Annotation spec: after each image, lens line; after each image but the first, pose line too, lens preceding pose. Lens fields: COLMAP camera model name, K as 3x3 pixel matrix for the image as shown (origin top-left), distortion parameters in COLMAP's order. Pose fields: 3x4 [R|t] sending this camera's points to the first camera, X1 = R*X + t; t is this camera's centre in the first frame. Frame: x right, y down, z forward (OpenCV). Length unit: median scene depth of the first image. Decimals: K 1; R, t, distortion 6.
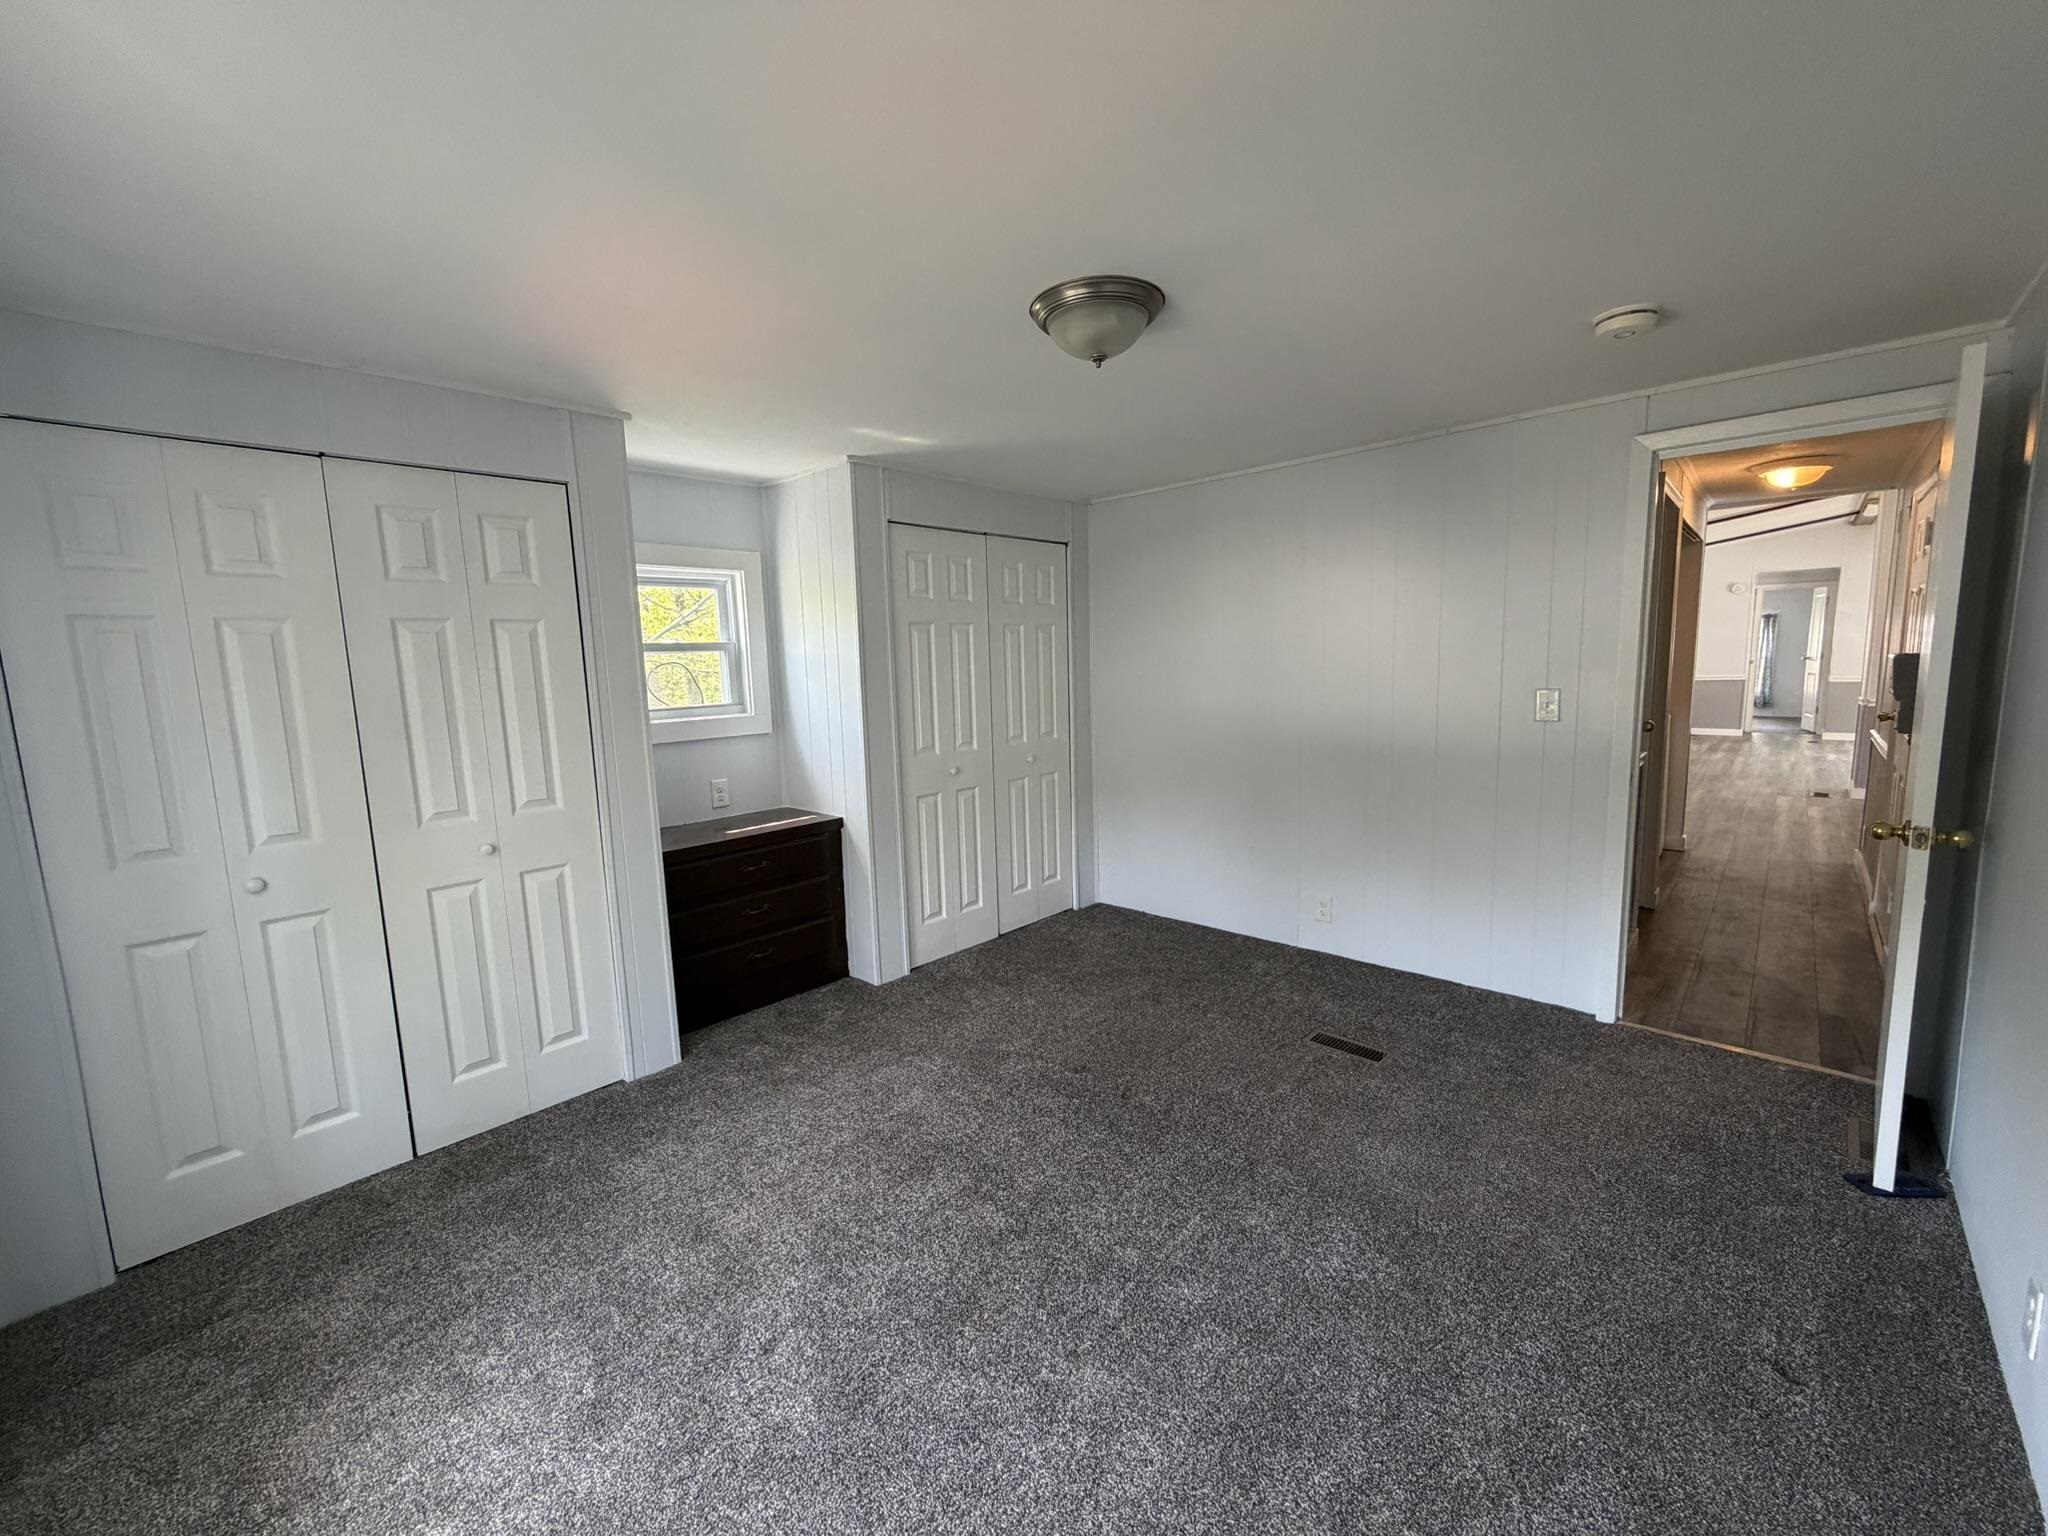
lens RADIAL K [[815.5, 0, 1020.7], [0, 815.5, 757.2], [0, 0, 1]] dist [-0.003884, -0.000159]
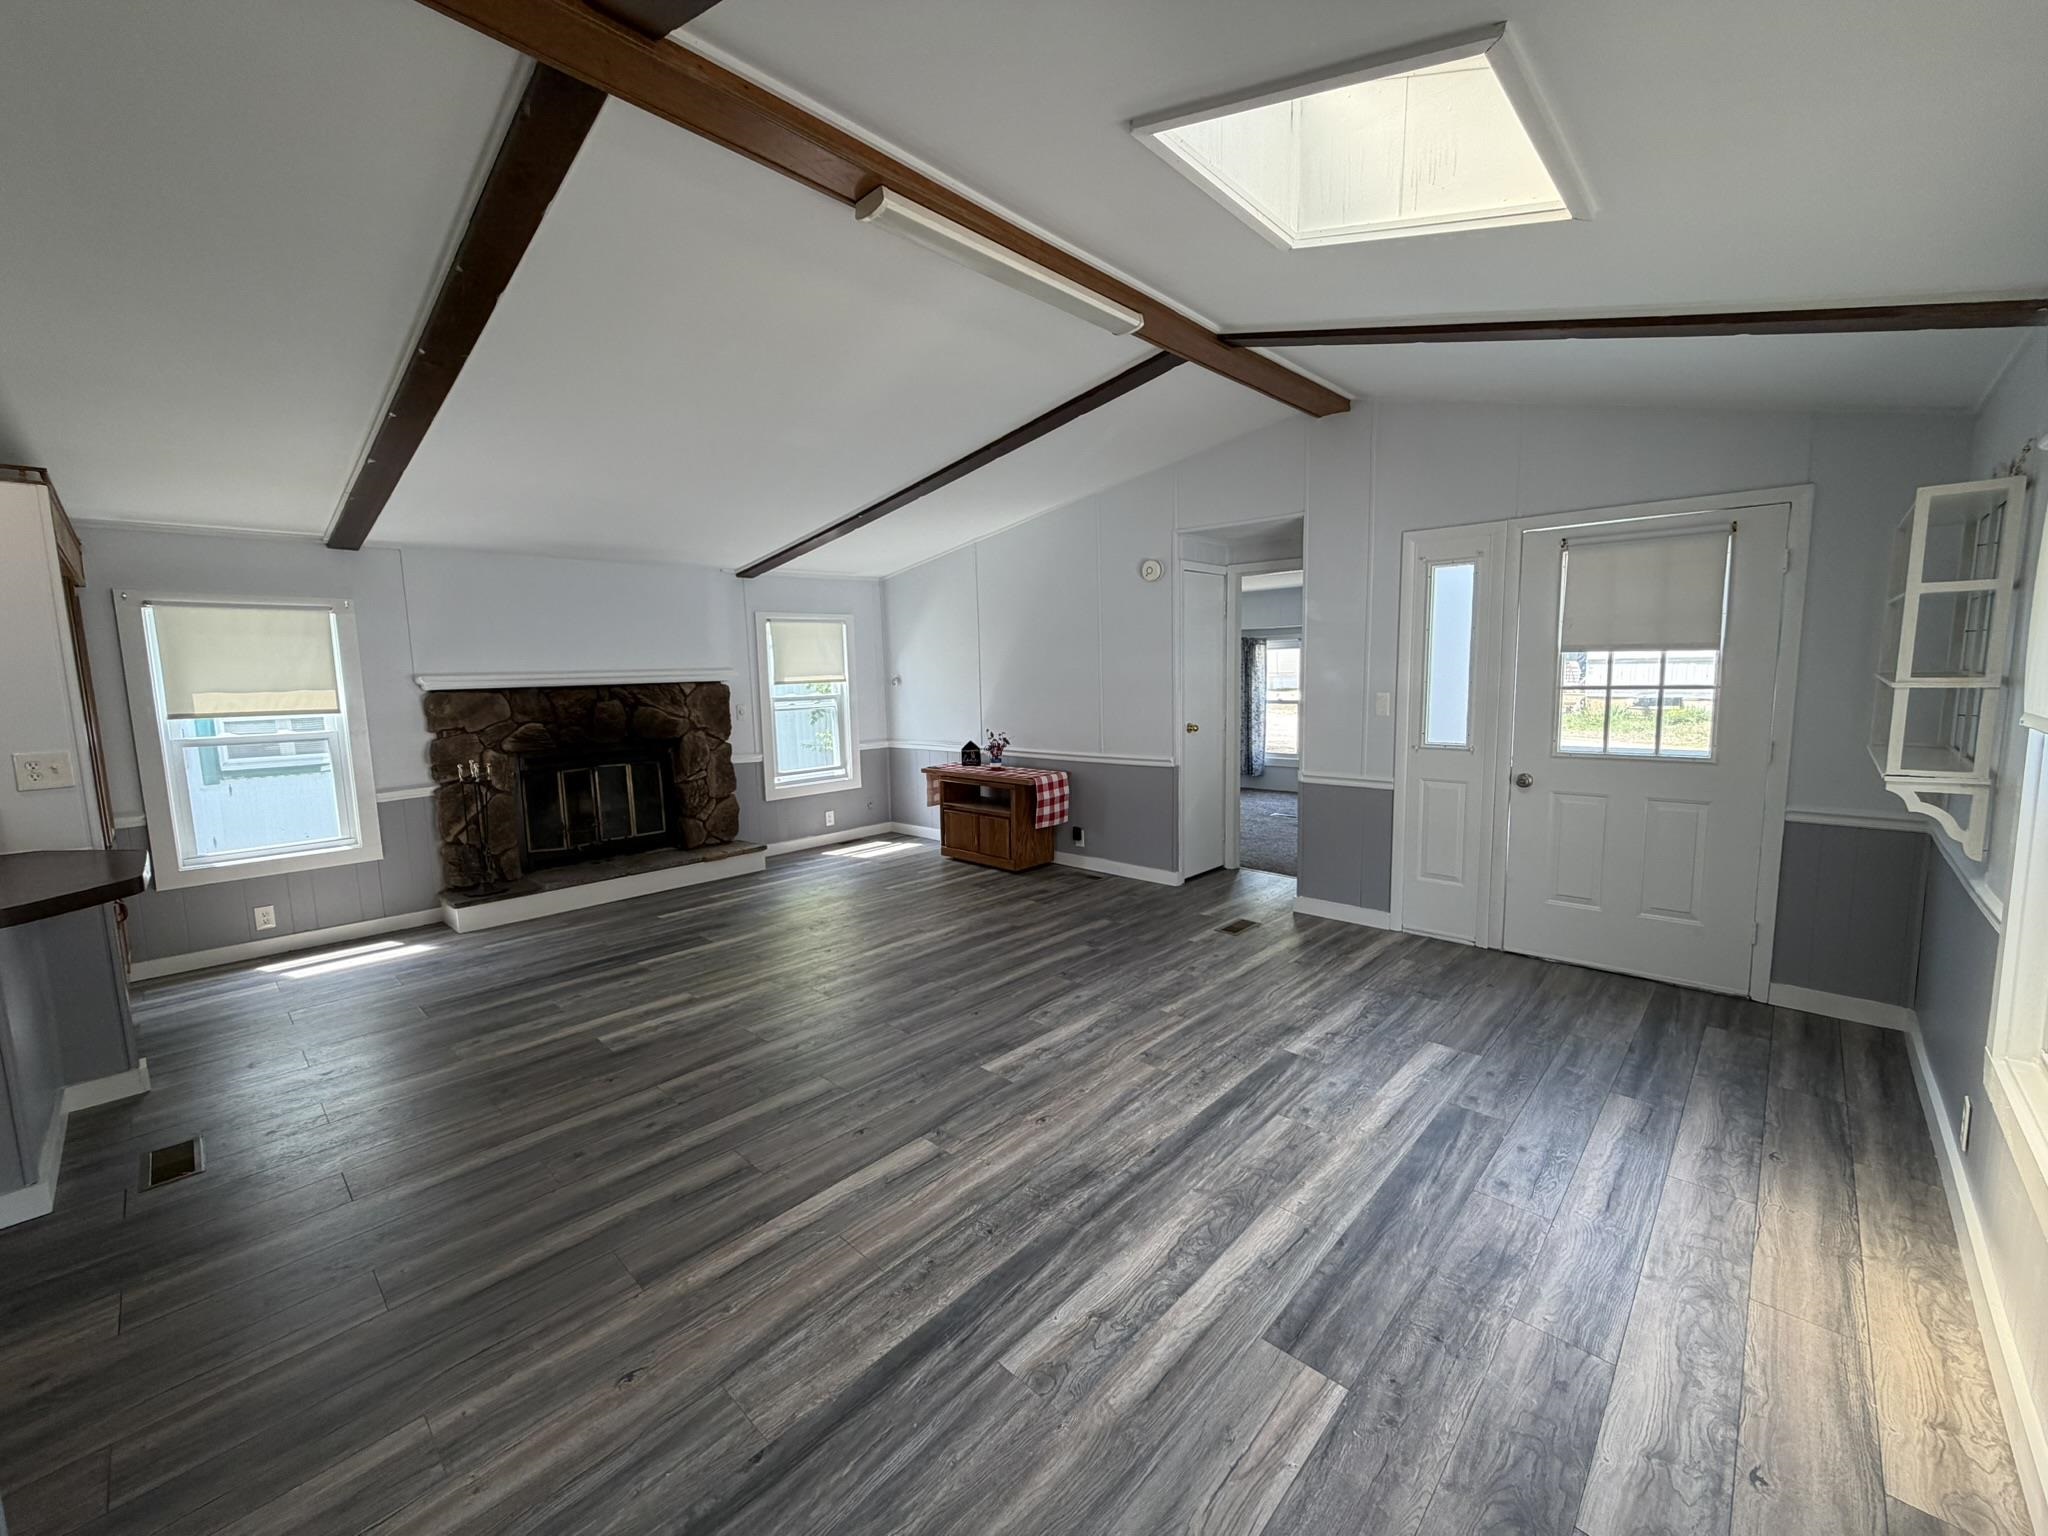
lens RADIAL K [[815.5, 0, 1033.4], [0, 815.5, 772.1], [0, 0, 1]] dist [-0.003884, -0.000159]
pose [[0.999955, 0.006498, -0.006853, 0.814360], [-0.006536, 0.999963, -0.005672, -0.088775], [0.006816, 0.005716, 0.999960, 0.534185]]
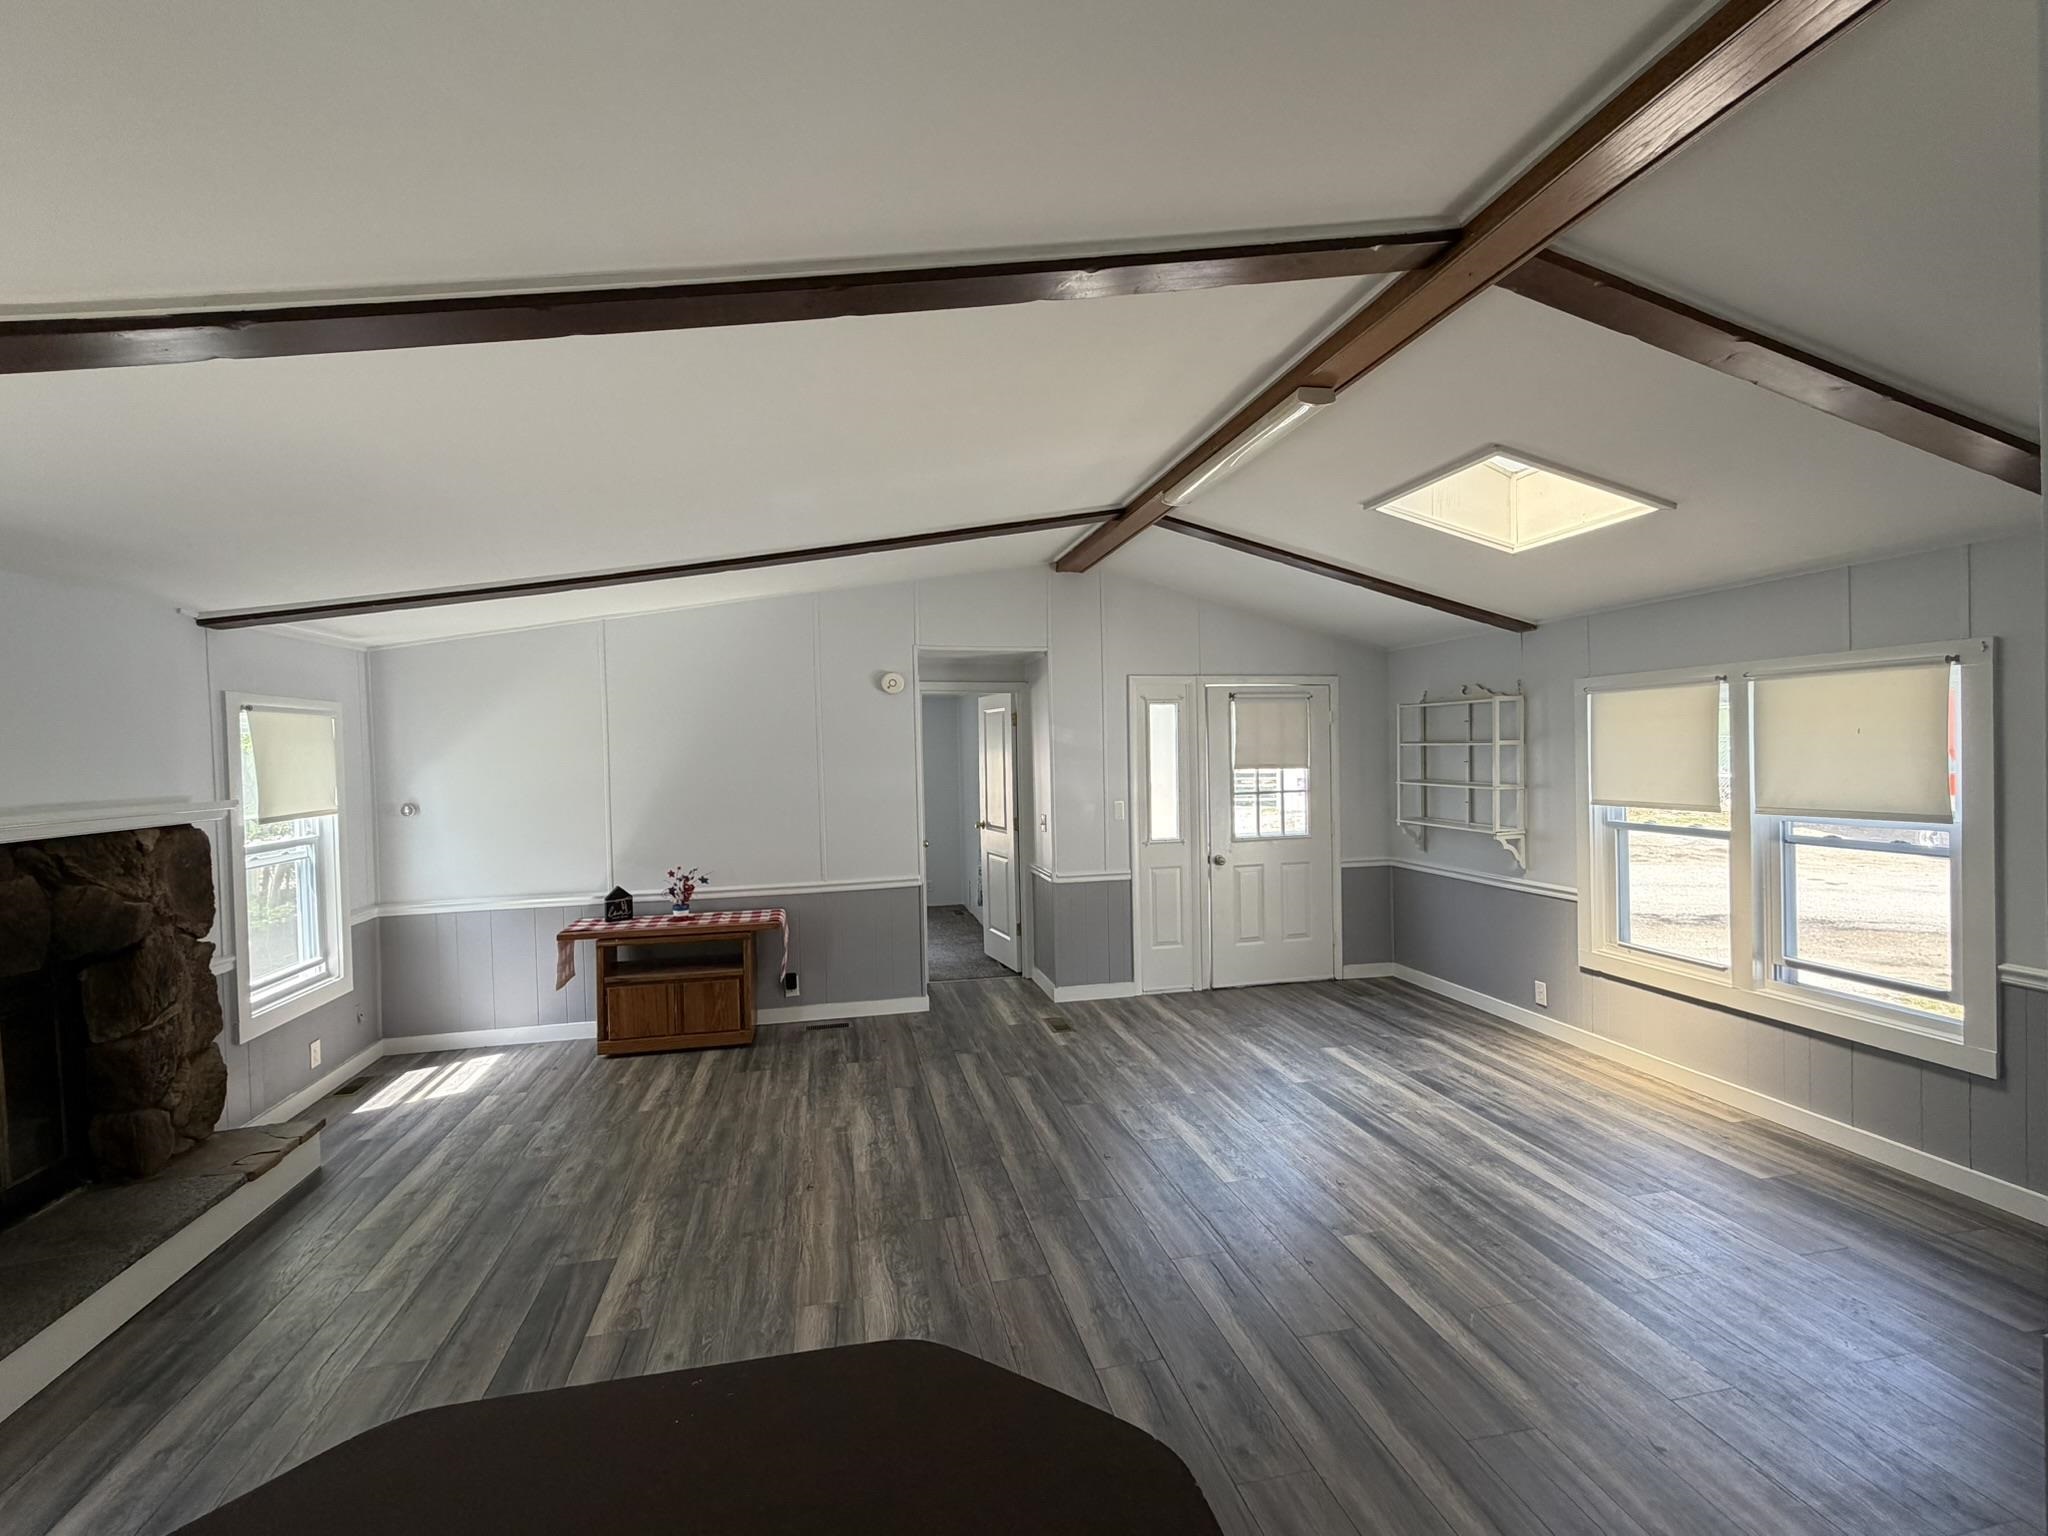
lens RADIAL K [[901.4, 0, 1008.1], [0, 901.4, 768.5], [0, 0, 1]] dist [-0.001959, 0.001091]
pose [[0.577491, 0.002316, 0.816394, 0.513043], [0.112729, 0.990191, -0.082550, -0.112284], [-0.808577, 0.139704, 0.571565, 0.670159]]
